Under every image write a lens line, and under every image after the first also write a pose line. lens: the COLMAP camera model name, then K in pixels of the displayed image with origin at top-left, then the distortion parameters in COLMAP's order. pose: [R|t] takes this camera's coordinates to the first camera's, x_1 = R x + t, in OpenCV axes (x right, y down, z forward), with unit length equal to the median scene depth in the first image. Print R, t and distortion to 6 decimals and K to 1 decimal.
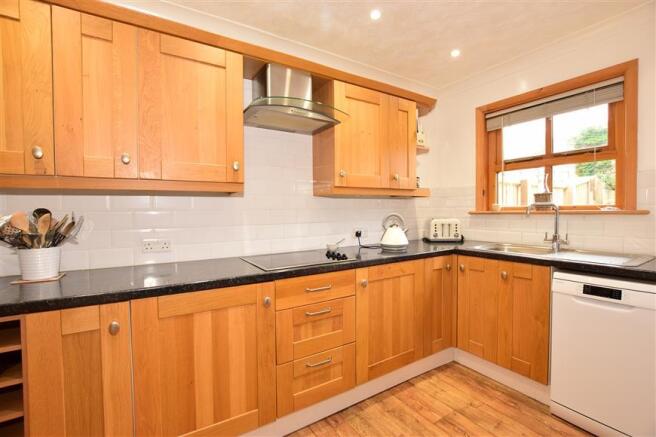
lens RADIAL K [[291.0, 0, 328.4], [0, 291.0, 217.5], [0, 0, 1]] dist [-0.020210, -0.000350]
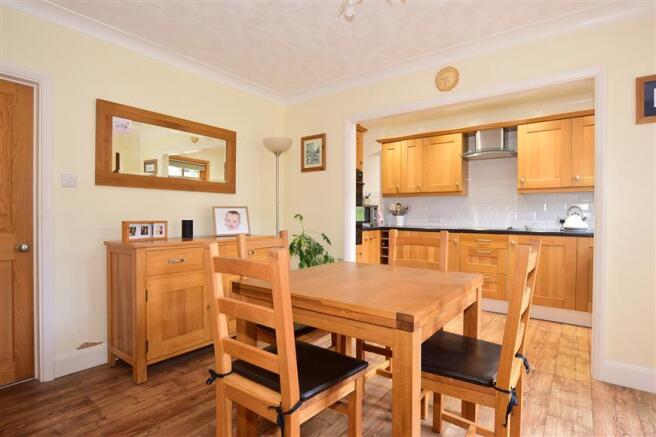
lens RADIAL K [[337.9, 0, 329.4], [0, 337.9, 217.3], [0, 0, 1]] dist [0.001003, 0.000156]
pose [[0.349837, 0.023415, -0.936518, 1.691840], [-0.035268, 0.999308, 0.011811, 0.083774], [0.936146, 0.028898, 0.350421, -0.794650]]
